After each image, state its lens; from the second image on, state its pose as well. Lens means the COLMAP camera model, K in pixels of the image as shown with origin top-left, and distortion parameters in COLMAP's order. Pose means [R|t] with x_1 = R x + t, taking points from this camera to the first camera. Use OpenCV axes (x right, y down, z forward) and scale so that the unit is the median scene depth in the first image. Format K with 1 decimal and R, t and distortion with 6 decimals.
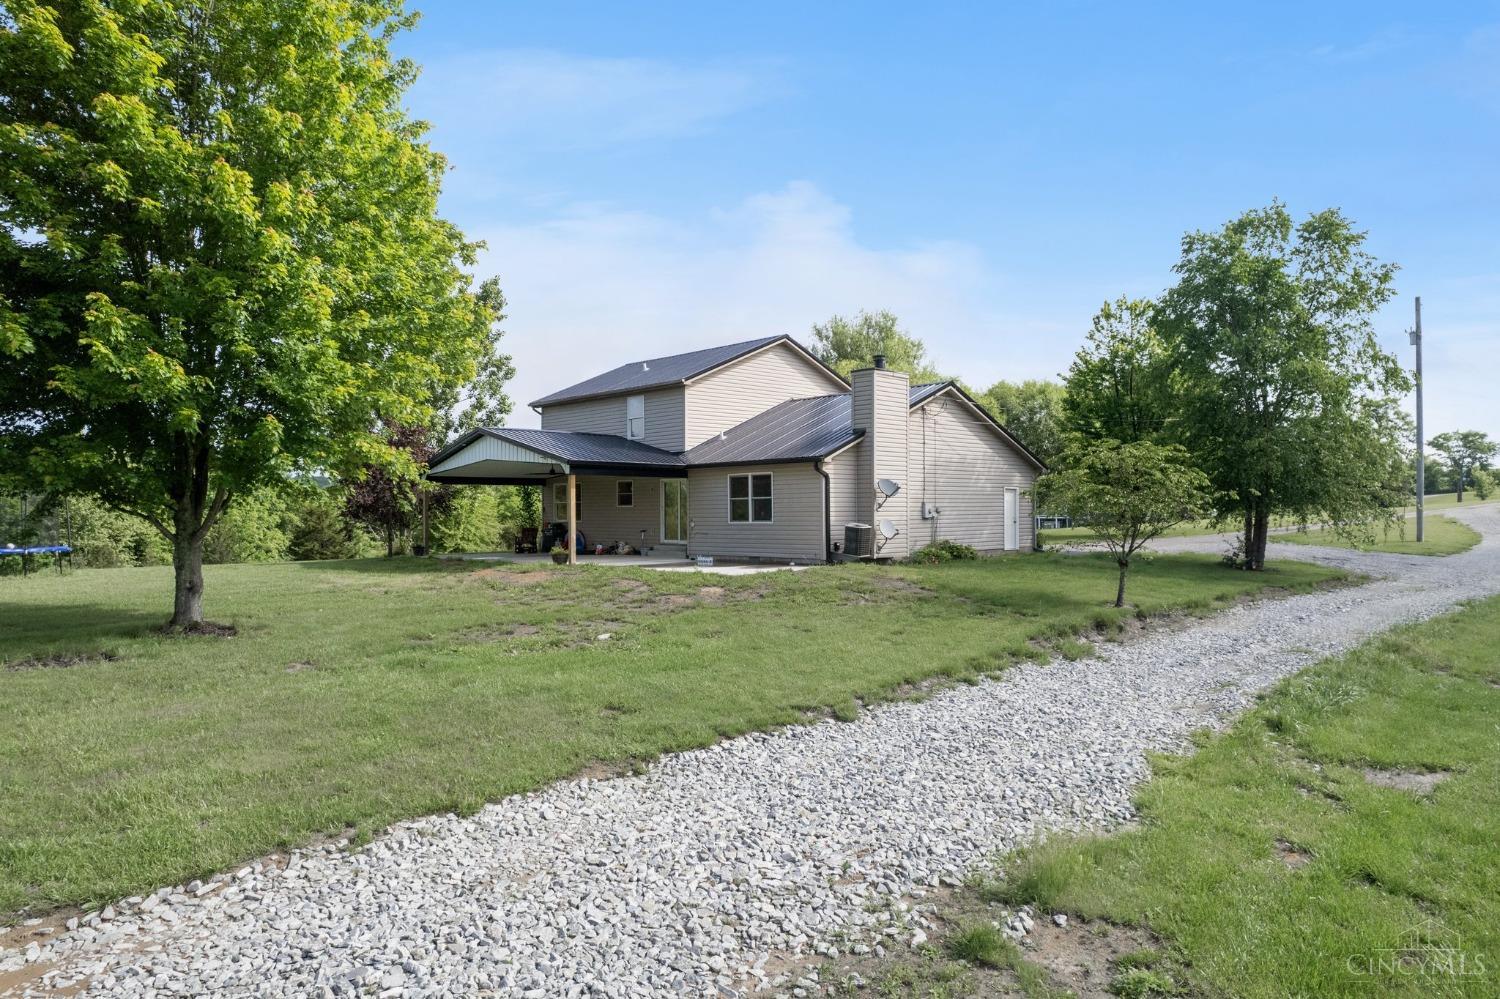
lens RADIAL K [[975.0, 0, 750.0], [0, 975.0, 499.5], [0, 0, 1]] dist [-0.001807, 0.001193]
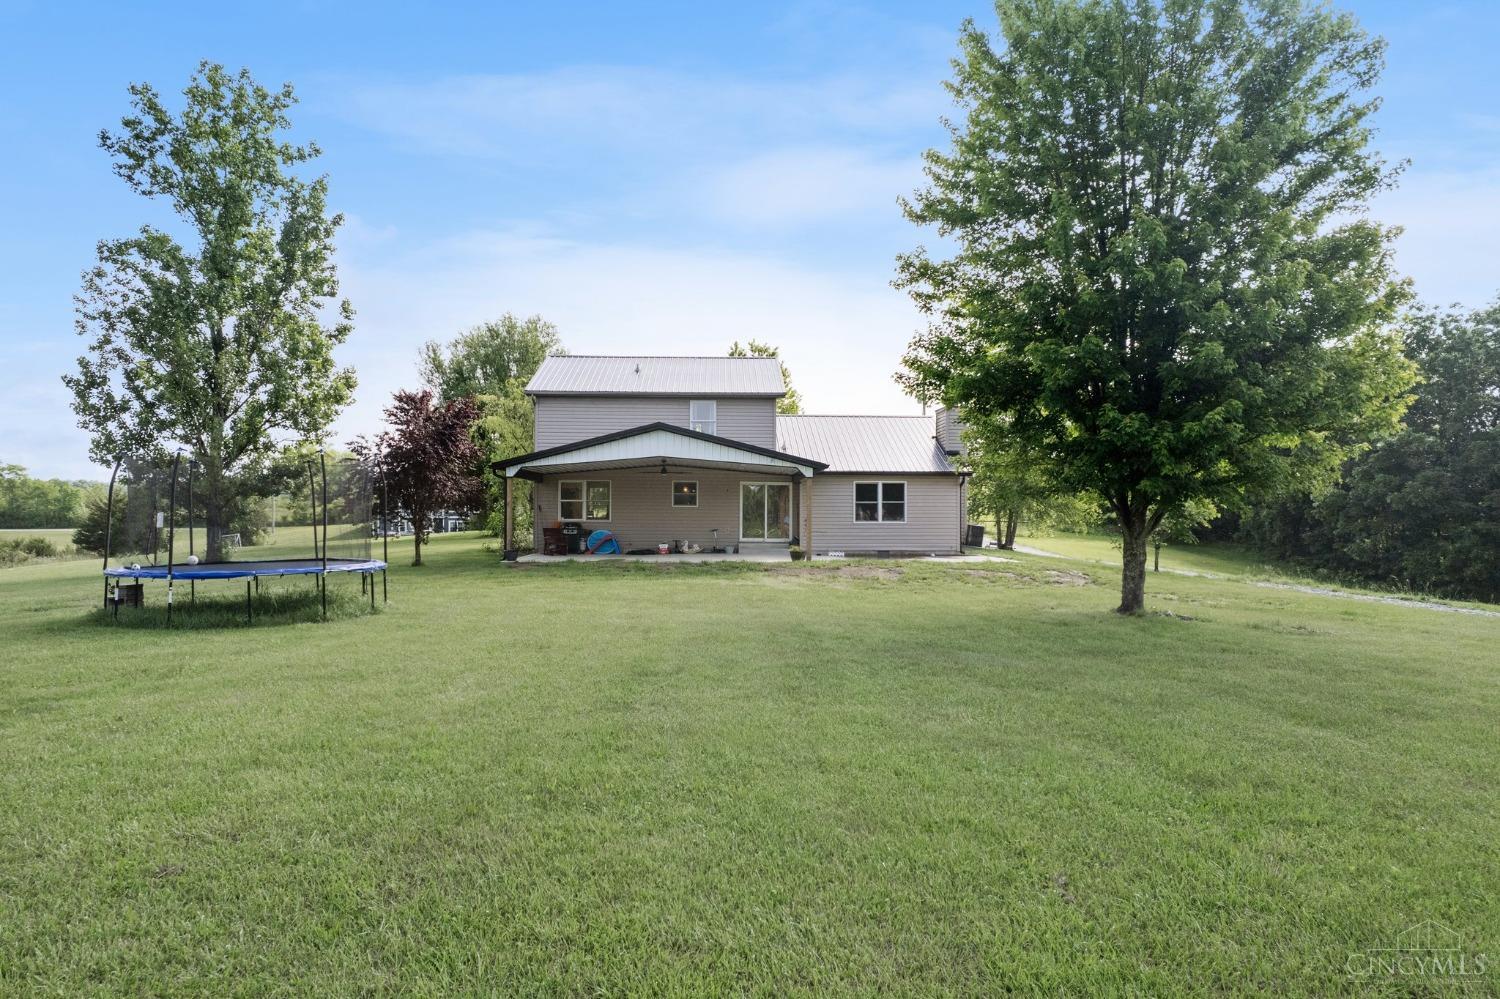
lens RADIAL K [[975.0, 0, 750.0], [0, 975.0, 499.5], [0, 0, 1]] dist [-0.001807, 0.001193]
pose [[0.650371, 0.016833, 0.759430, -0.925723], [-0.017218, 0.999824, -0.007416, 0.006535], [-0.759421, -0.008252, 0.650547, 0.297452]]
